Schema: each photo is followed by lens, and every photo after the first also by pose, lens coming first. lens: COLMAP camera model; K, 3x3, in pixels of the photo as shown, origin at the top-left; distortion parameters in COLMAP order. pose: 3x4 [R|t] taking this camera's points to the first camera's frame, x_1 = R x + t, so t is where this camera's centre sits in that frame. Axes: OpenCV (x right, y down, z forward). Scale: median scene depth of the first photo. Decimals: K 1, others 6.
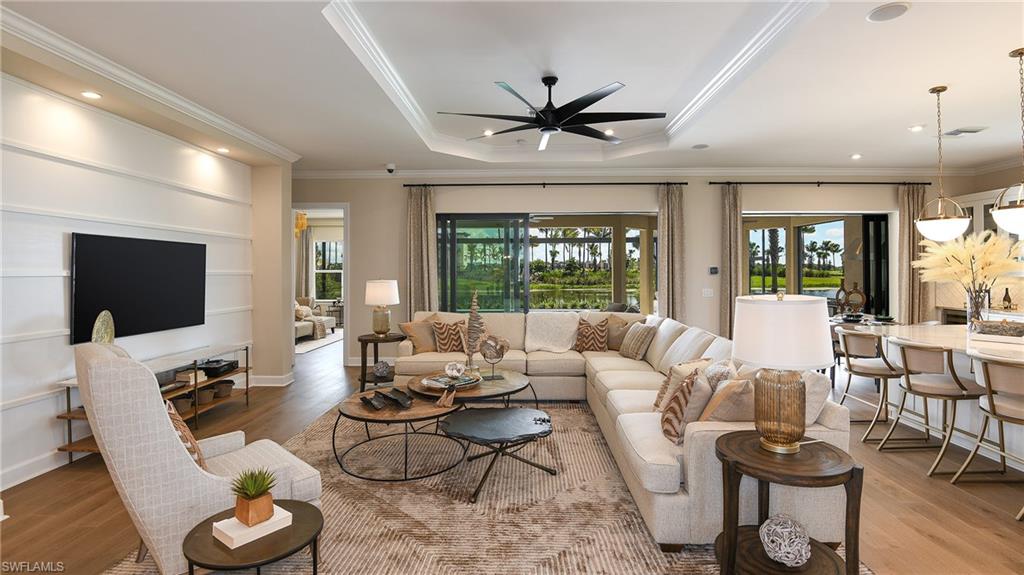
lens RADIAL K [[491.0, 0, 521.7], [0, 491.0, 270.0], [0, 0, 1]] dist [0.002121, -0.000491]
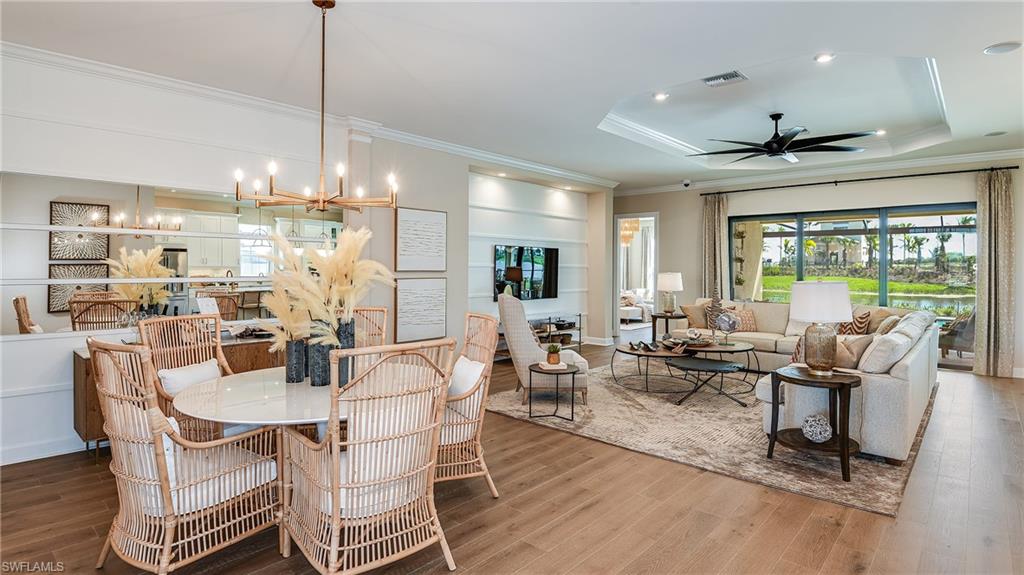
lens RADIAL K [[491.0, 0, 521.7], [0, 491.0, 270.0], [0, 0, 1]] dist [0.002121, -0.000491]
pose [[0.773451, 0.010389, -0.633771, 0.269677], [-0.004961, 0.999934, 0.010338, 0.002334], [0.633837, -0.004851, 0.773452, -0.303006]]
